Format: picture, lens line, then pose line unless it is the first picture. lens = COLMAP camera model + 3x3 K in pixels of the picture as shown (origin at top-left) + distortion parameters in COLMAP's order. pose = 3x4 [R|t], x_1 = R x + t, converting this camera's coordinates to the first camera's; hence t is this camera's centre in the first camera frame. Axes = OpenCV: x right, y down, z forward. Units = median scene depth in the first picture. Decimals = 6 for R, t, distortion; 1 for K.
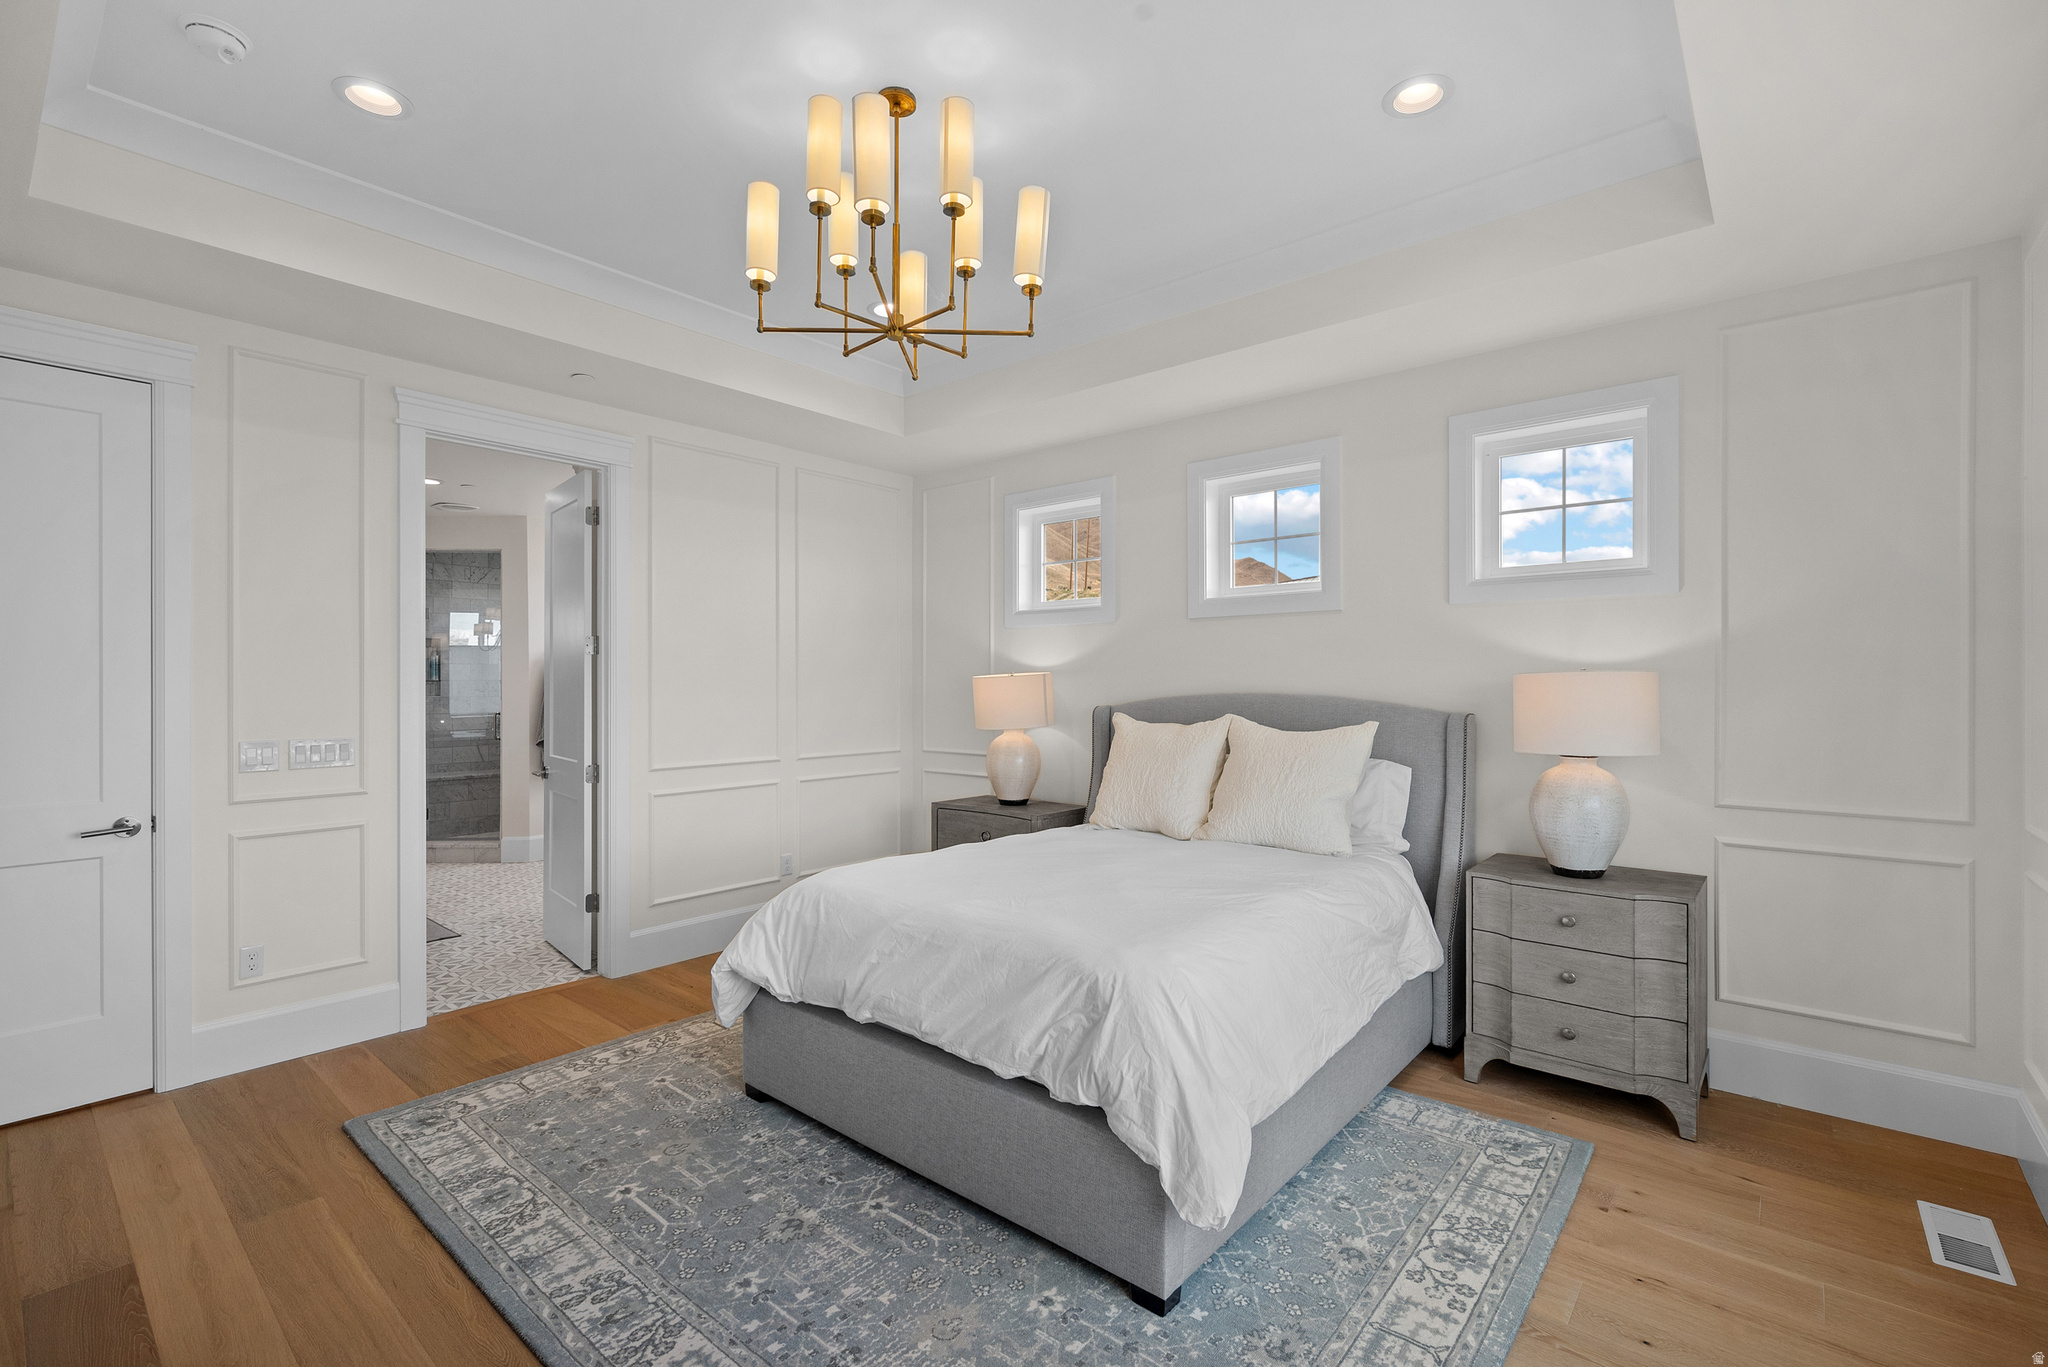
lens RADIAL K [[903.8, 0, 1024.0], [0, 903.8, 683.5], [0, 0, 1]] dist [0.000829, 0.000012]
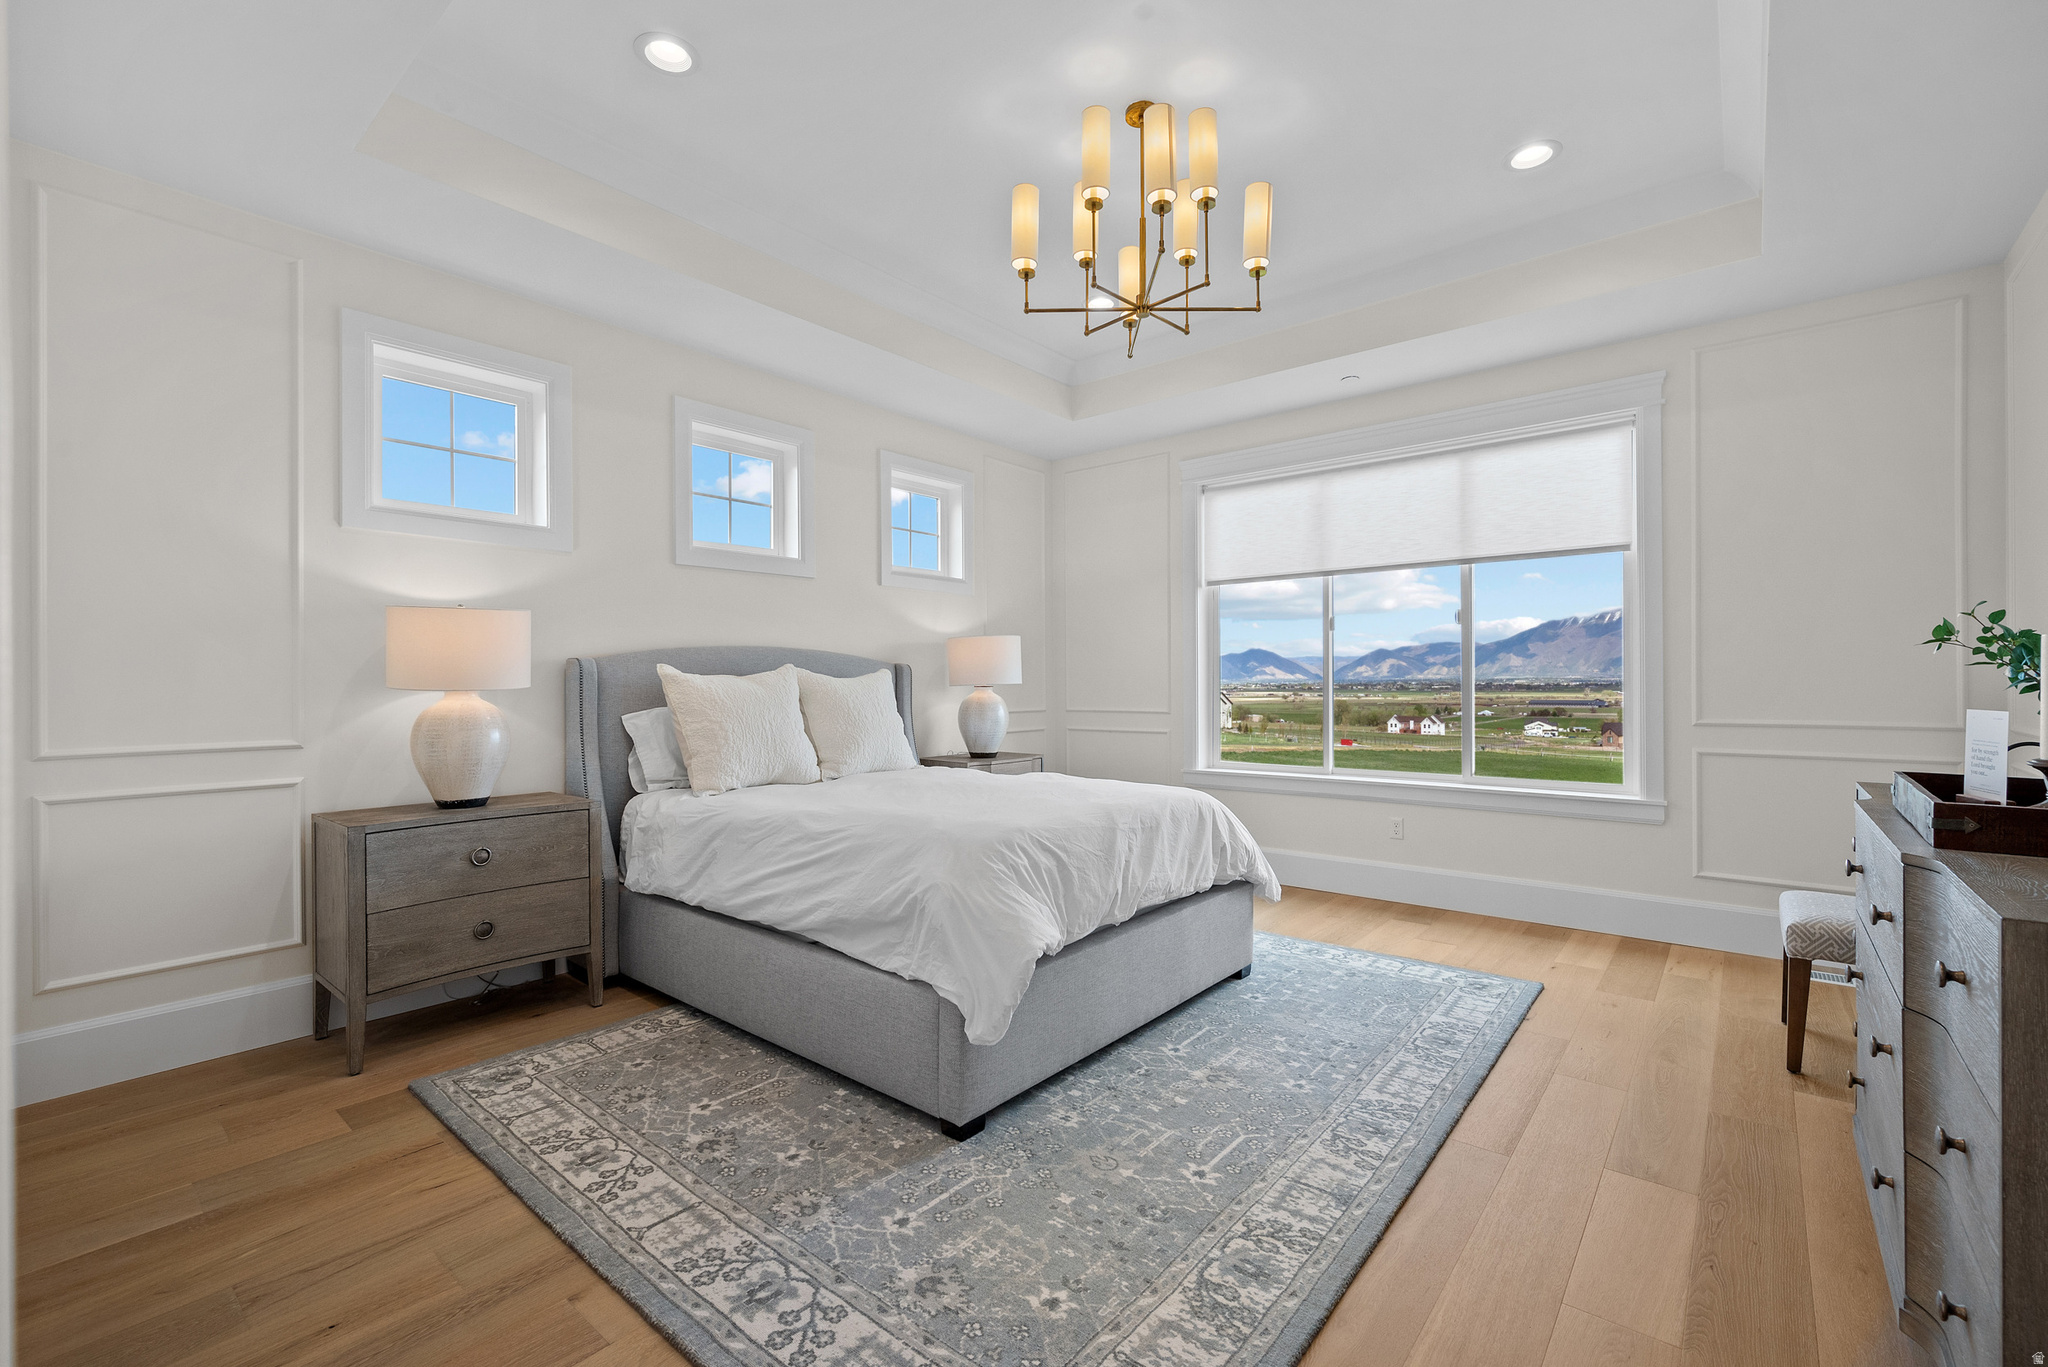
lens RADIAL K [[871.2, 0, 1024.9], [0, 871.2, 684.5], [0, 0, 1]] dist [0.002262, 0.000120]
pose [[-0.013556, -0.001851, 0.999906, -1.227713], [0.001811, 0.999997, 0.001876, 0.086113], [-0.999906, 0.001836, -0.013553, 1.135163]]
